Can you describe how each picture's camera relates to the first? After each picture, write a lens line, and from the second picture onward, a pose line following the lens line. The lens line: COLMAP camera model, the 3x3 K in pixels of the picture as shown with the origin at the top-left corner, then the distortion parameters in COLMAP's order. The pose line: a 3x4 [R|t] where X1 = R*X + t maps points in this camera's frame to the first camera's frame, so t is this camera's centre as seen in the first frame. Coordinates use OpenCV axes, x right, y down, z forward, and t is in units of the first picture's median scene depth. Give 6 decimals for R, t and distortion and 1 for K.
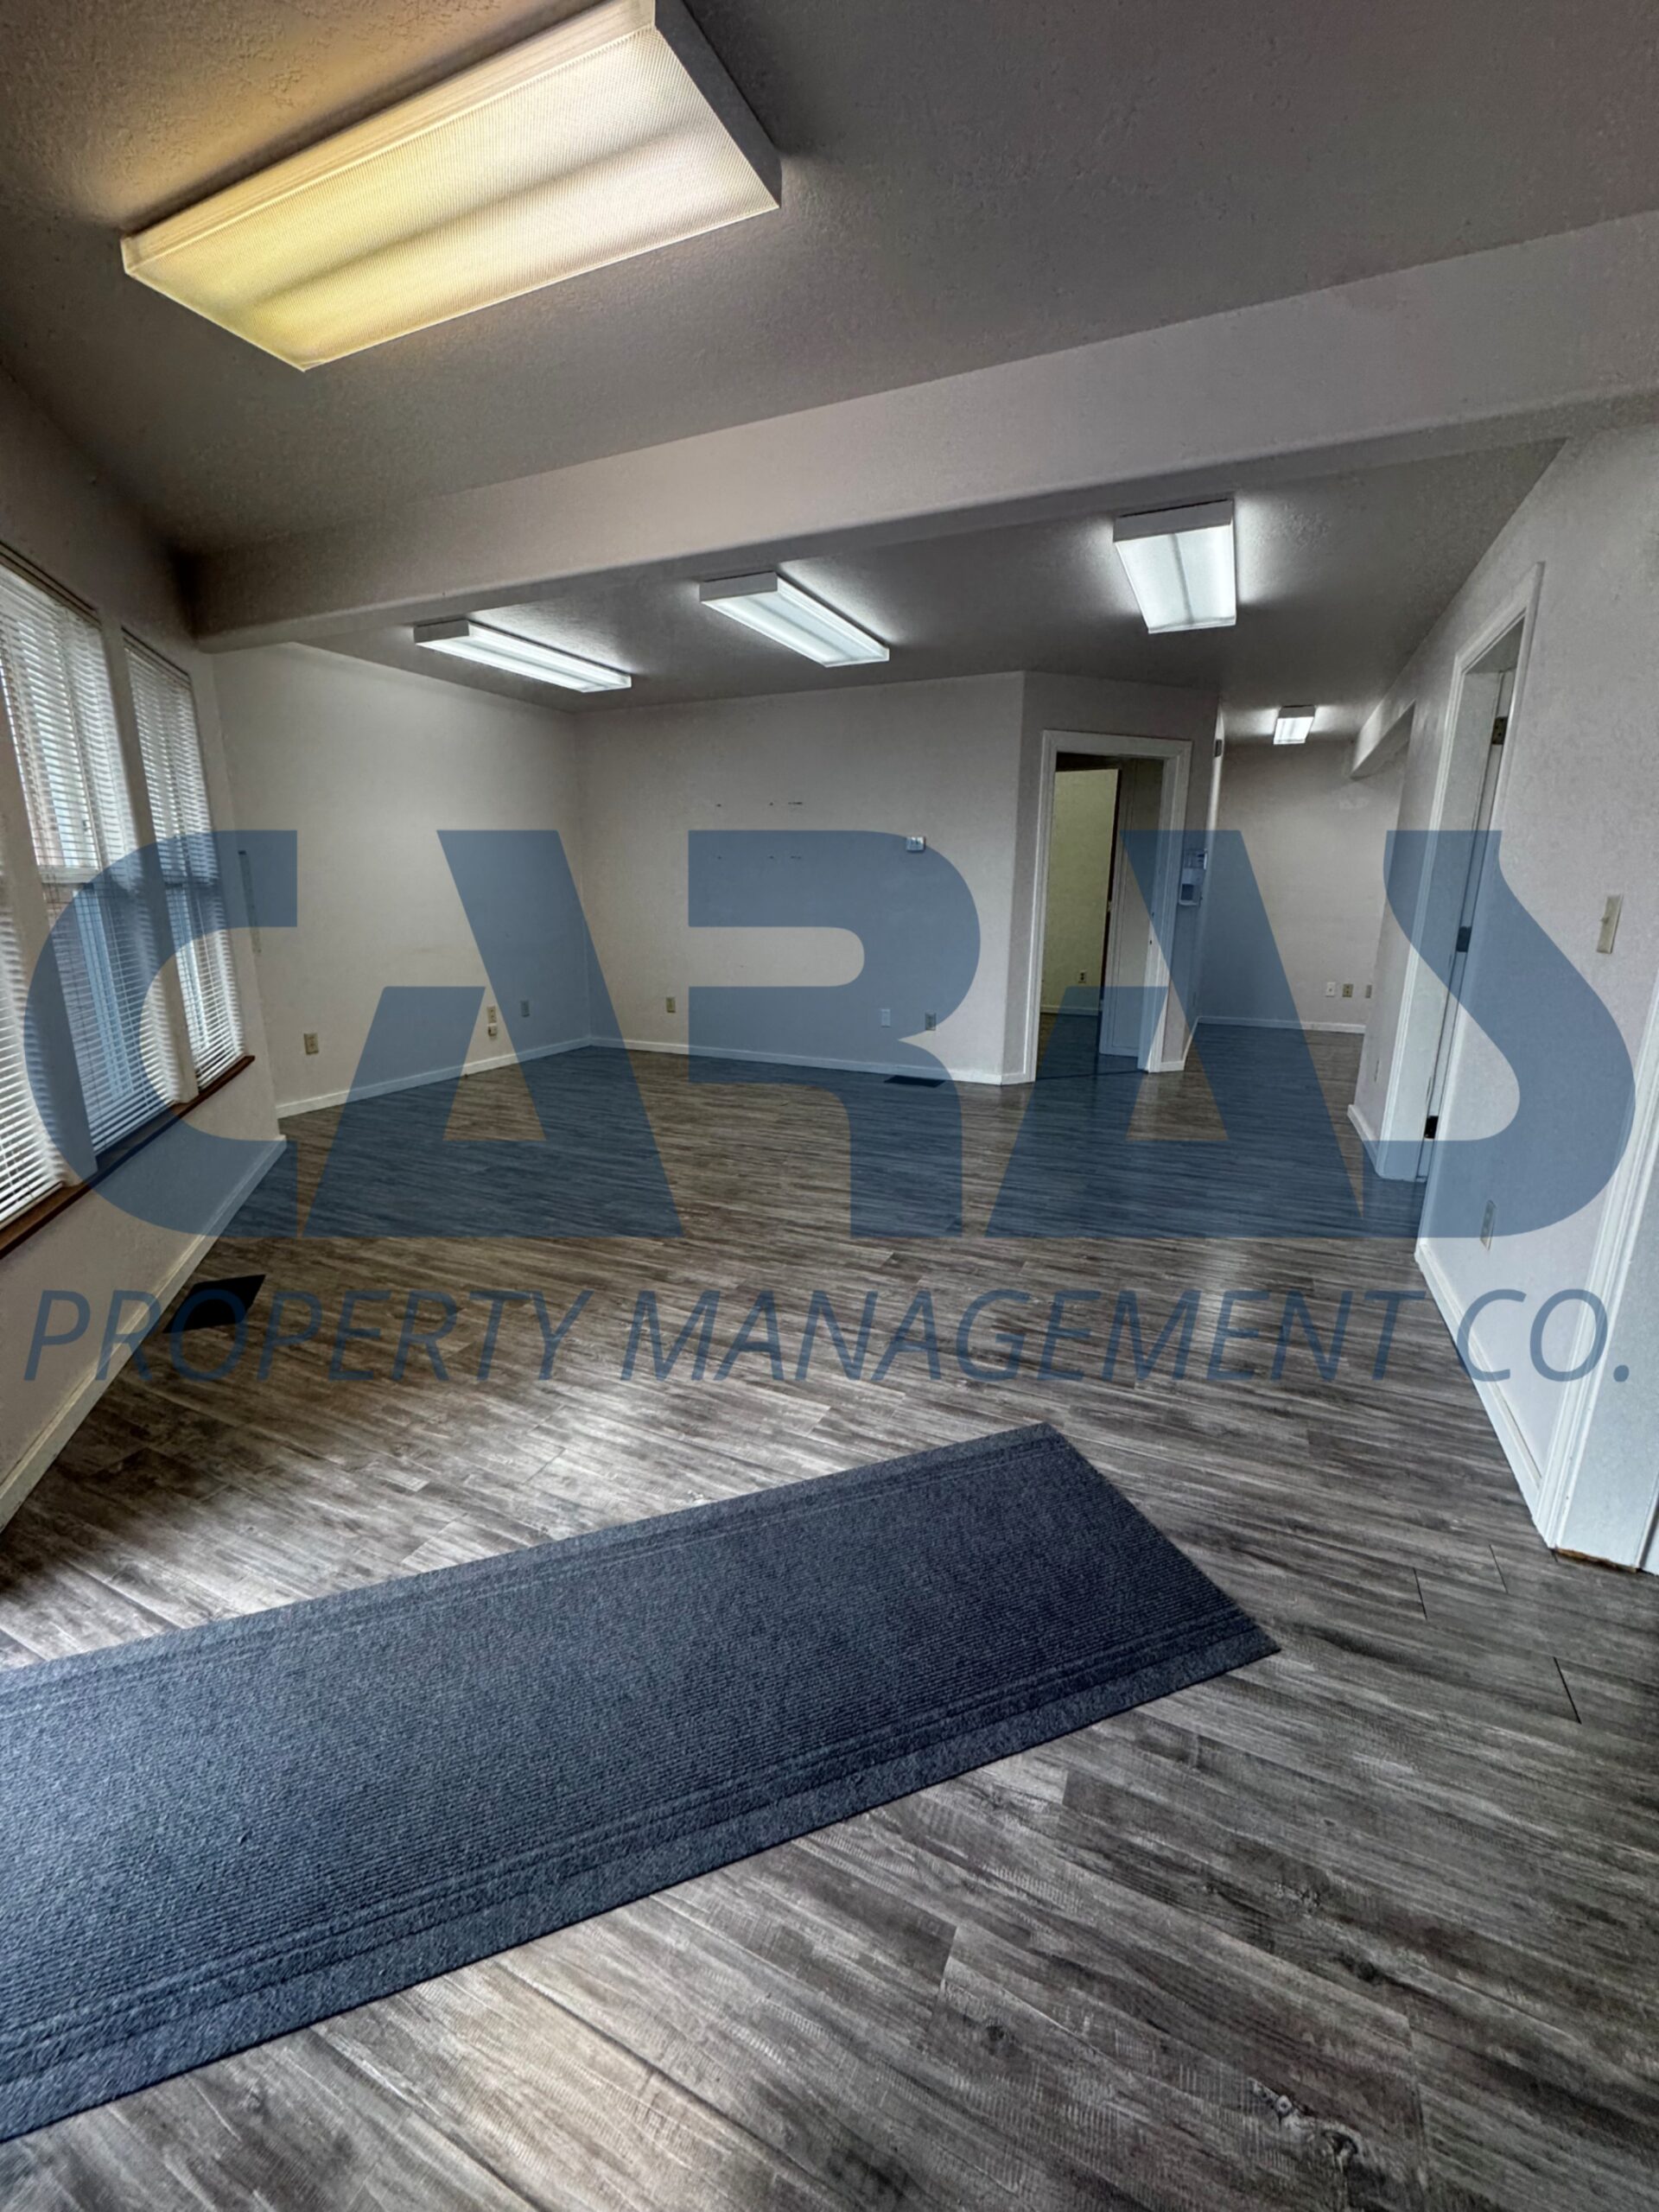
lens RADIAL K [[878.5, 0, 829.5], [0, 878.5, 1106.0], [0, 0, 1]] dist [-0.001745, -0.000216]
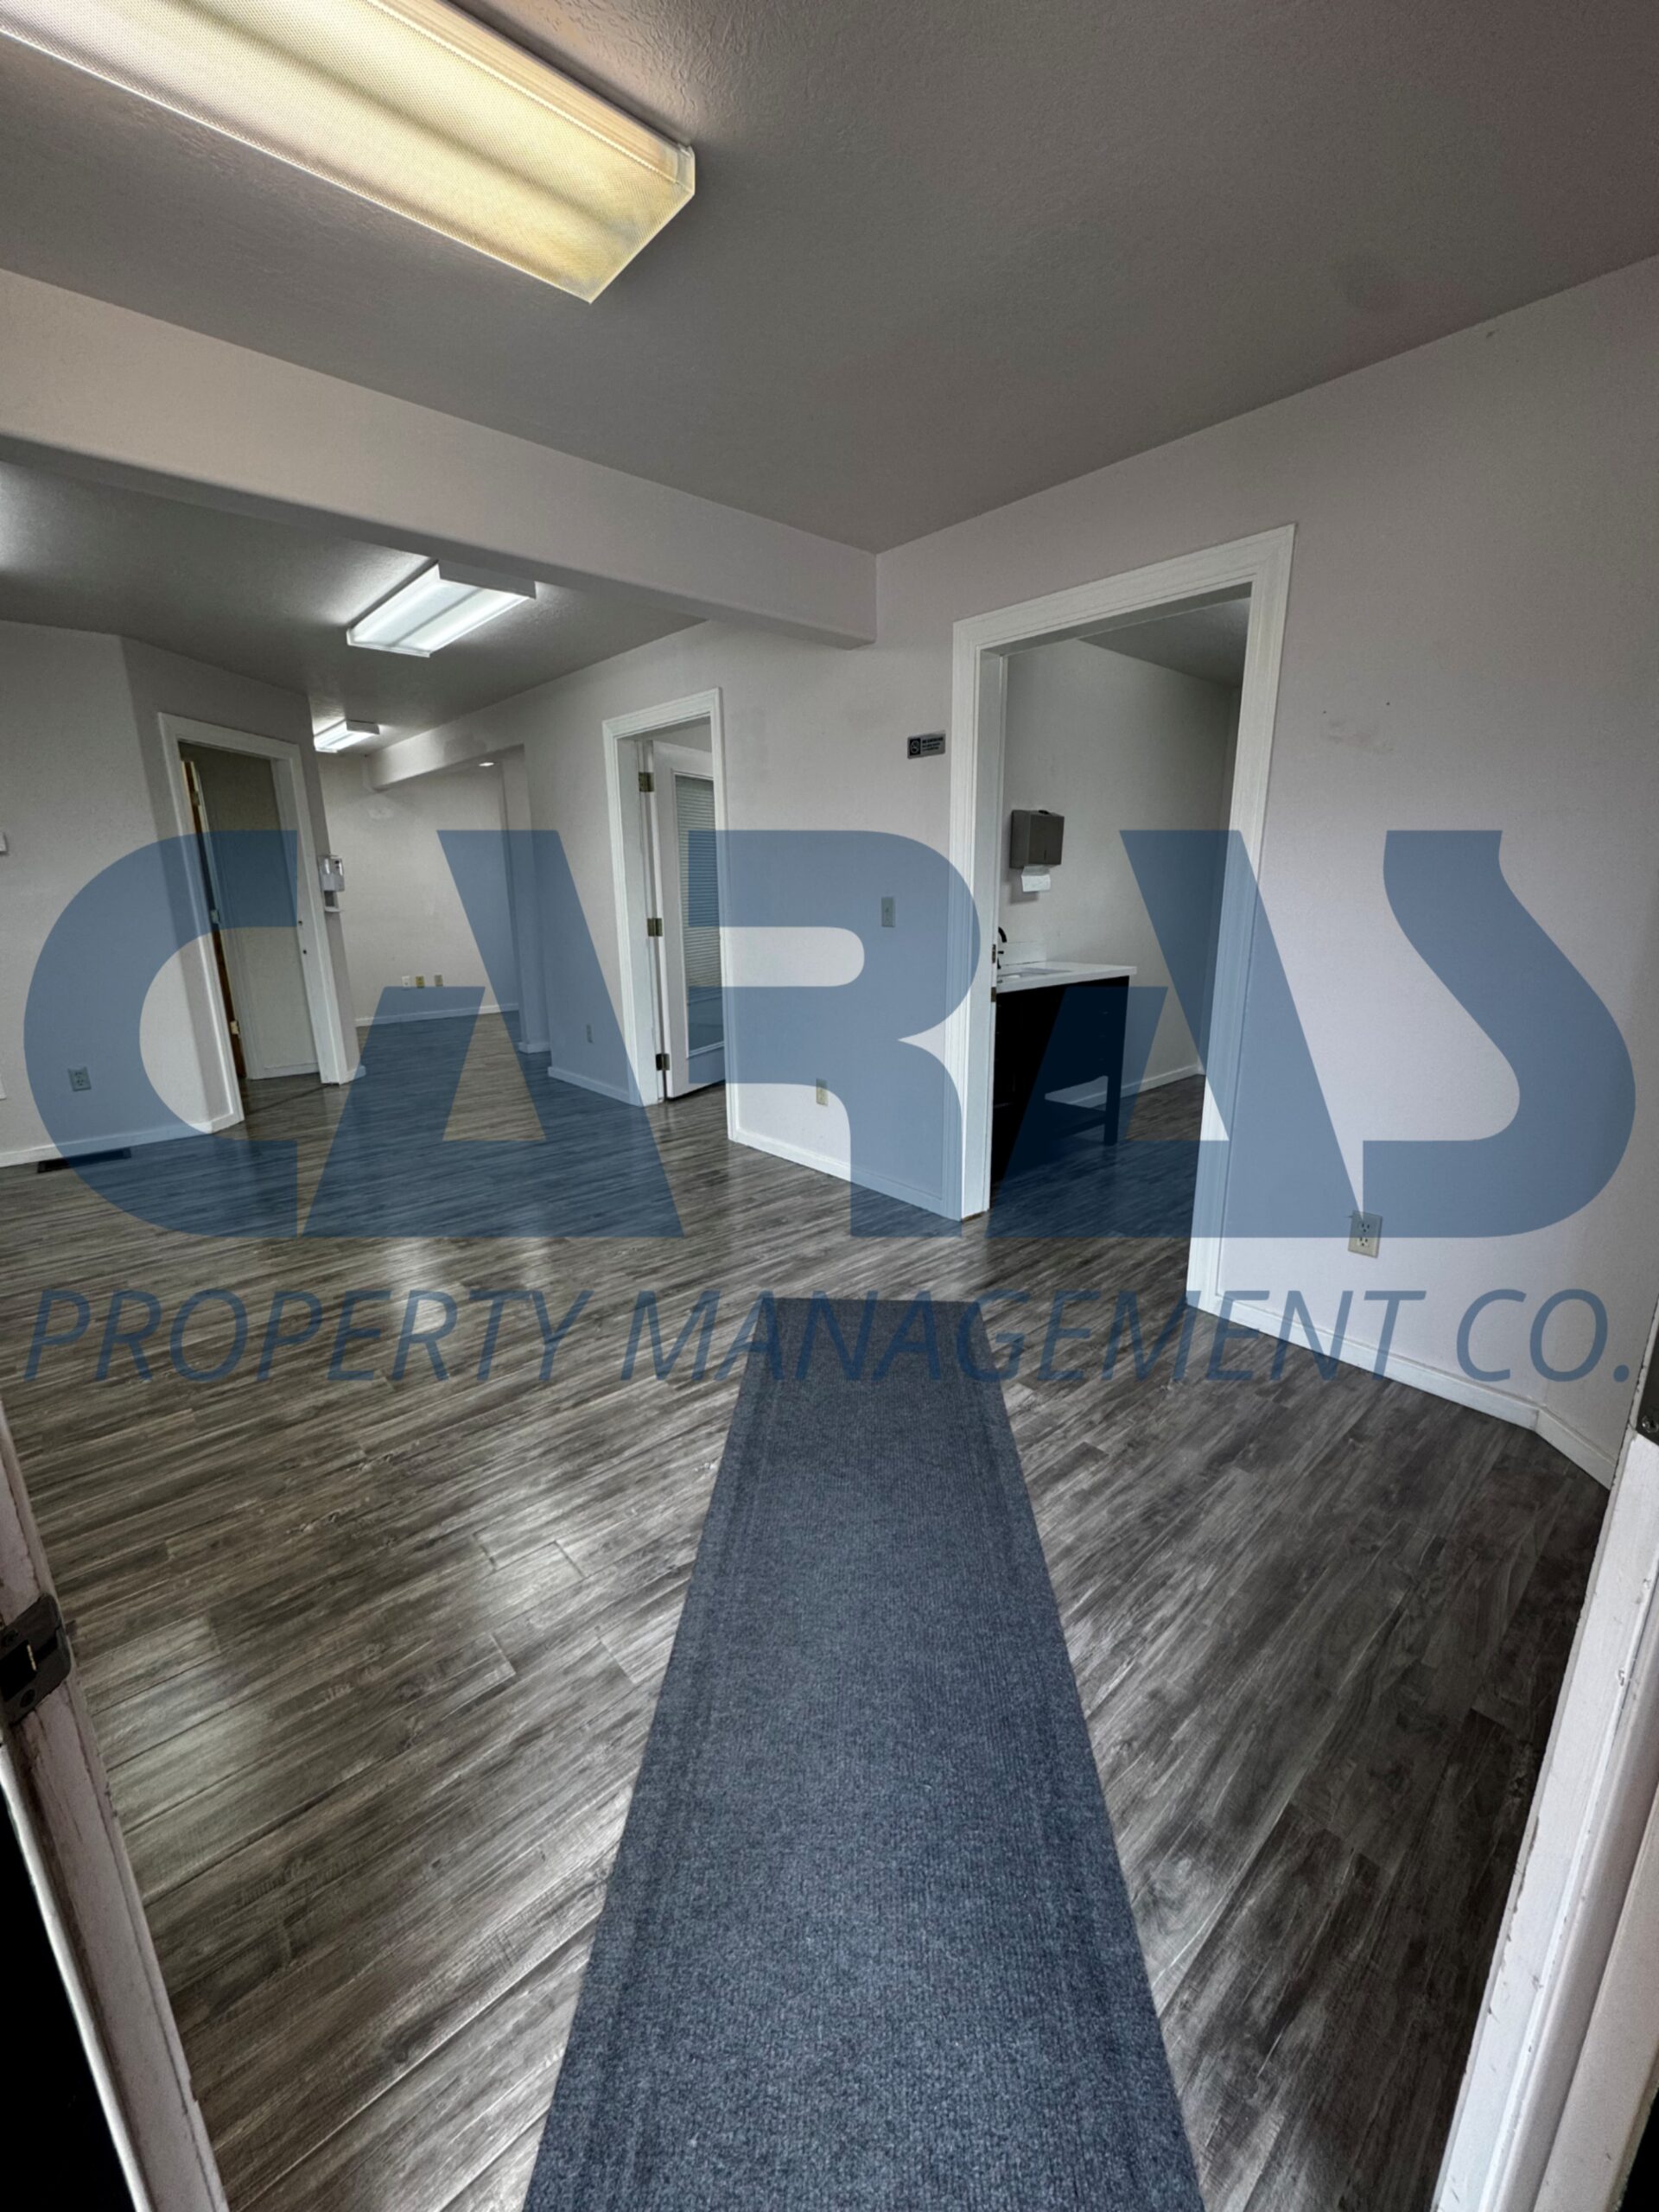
lens RADIAL K [[878.5, 0, 829.5], [0, 878.5, 1106.0], [0, 0, 1]] dist [-0.001745, -0.000216]
pose [[0.397699, -0.235315, 0.886827, -0.952830], [0.233192, 0.960737, 0.150351, -0.114235], [-0.887388, 0.147007, 0.436957, 0.320080]]
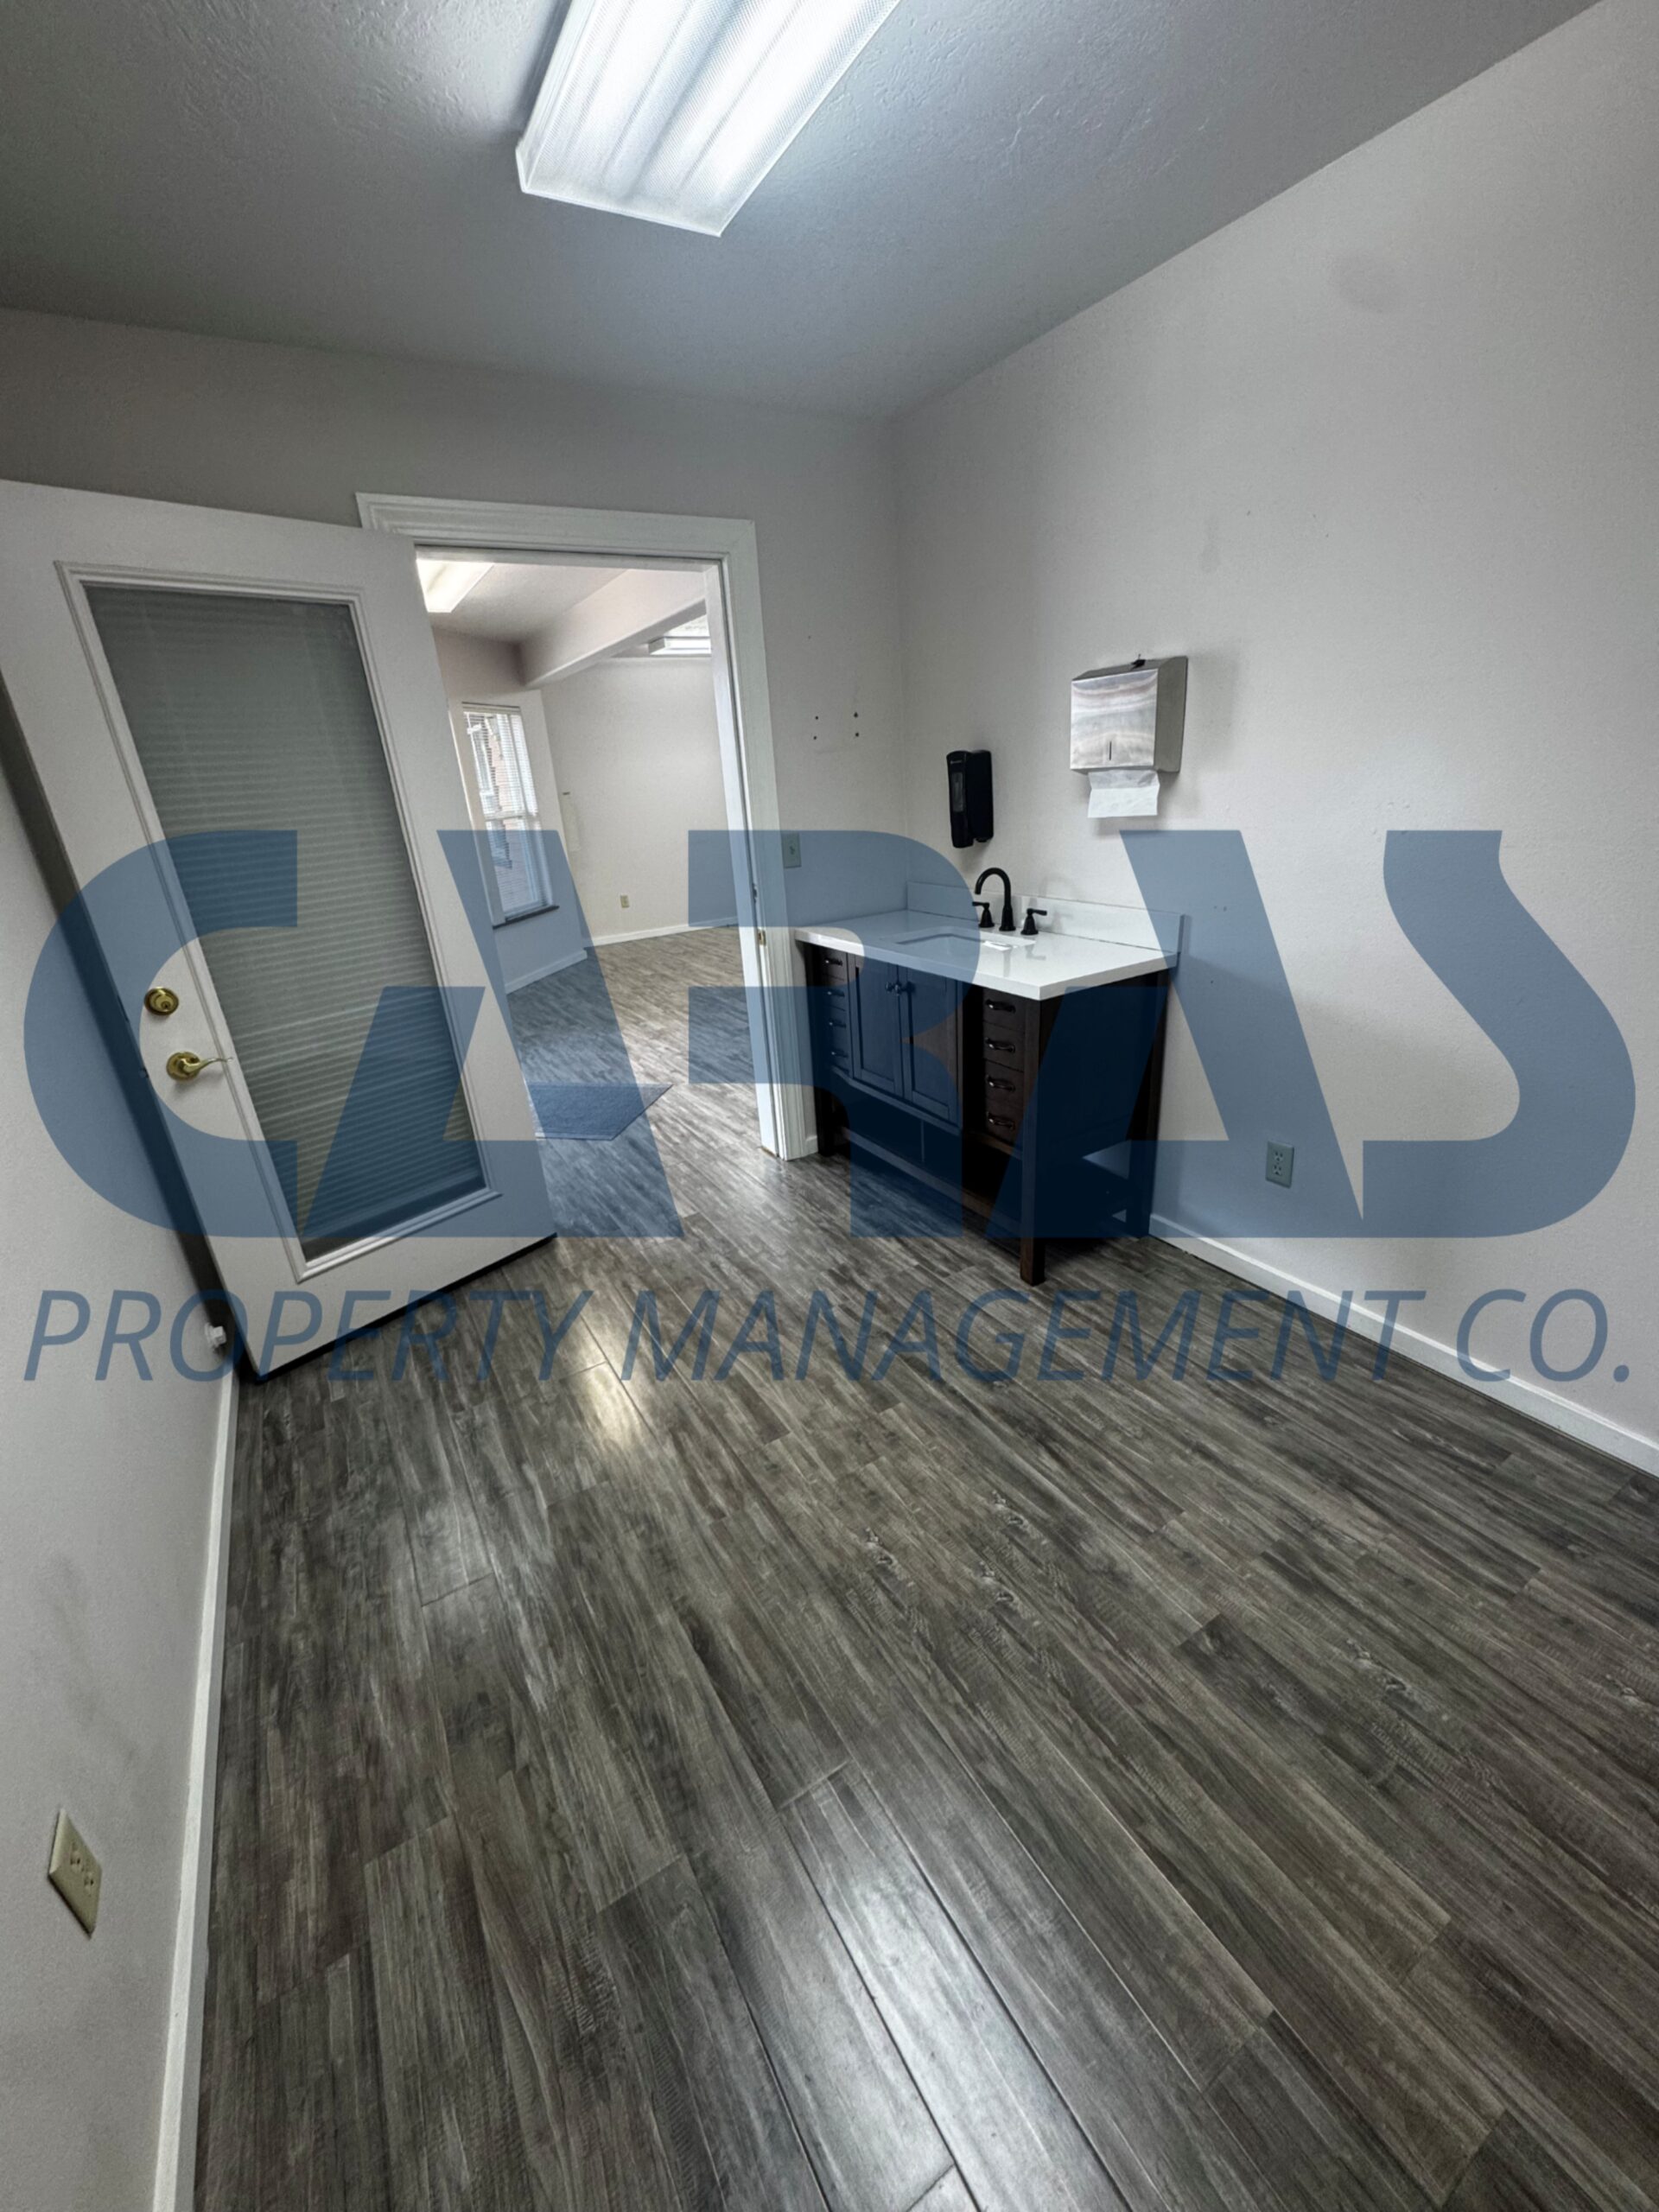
lens RADIAL K [[894.8, 0, 829.5], [0, 894.8, 1106.0], [0, 0, 1]] dist [-0.001311, -0.000045]
pose [[0.820505, 0.143015, -0.553461, 1.964133], [-0.068877, 0.985879, 0.152642, 0.072480], [0.567475, -0.087123, 0.818768, -0.592237]]
